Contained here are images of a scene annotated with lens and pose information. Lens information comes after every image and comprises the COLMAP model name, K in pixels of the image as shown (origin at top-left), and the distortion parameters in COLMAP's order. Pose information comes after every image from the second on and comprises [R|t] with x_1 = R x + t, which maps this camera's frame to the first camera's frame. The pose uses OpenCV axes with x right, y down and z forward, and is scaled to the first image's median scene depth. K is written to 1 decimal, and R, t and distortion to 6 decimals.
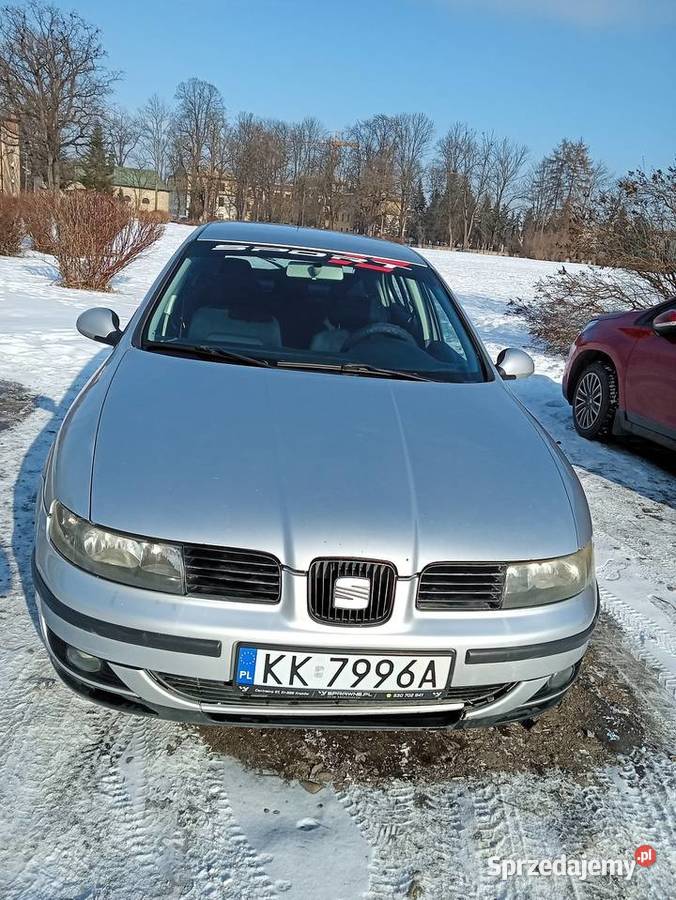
lens RADIAL K [[738.7, 0, 336.9], [0, 738.7, 443.1], [0, 0, 1]] dist [0.027352, -0.050750]
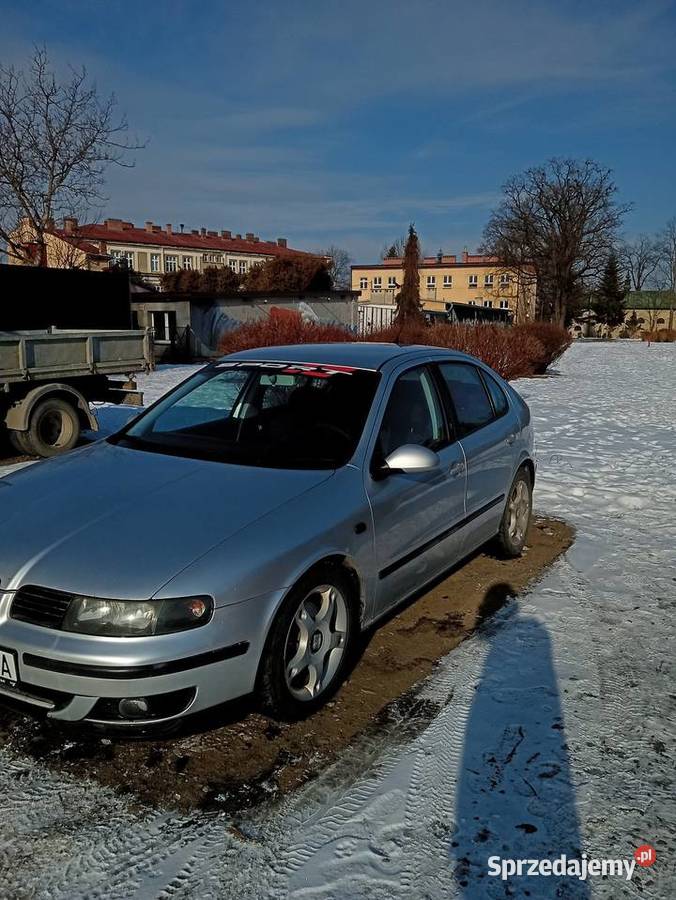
lens RADIAL K [[738.7, 0, 354.7], [0, 738.7, 441.0], [0, 0, 1]] dist [0.027352, -0.050750]
pose [[0.789731, 0.005477, -0.613428, 1.451709], [-0.104897, 0.986438, -0.126237, 0.011504], [0.604418, 0.164040, 0.779596, 0.262810]]
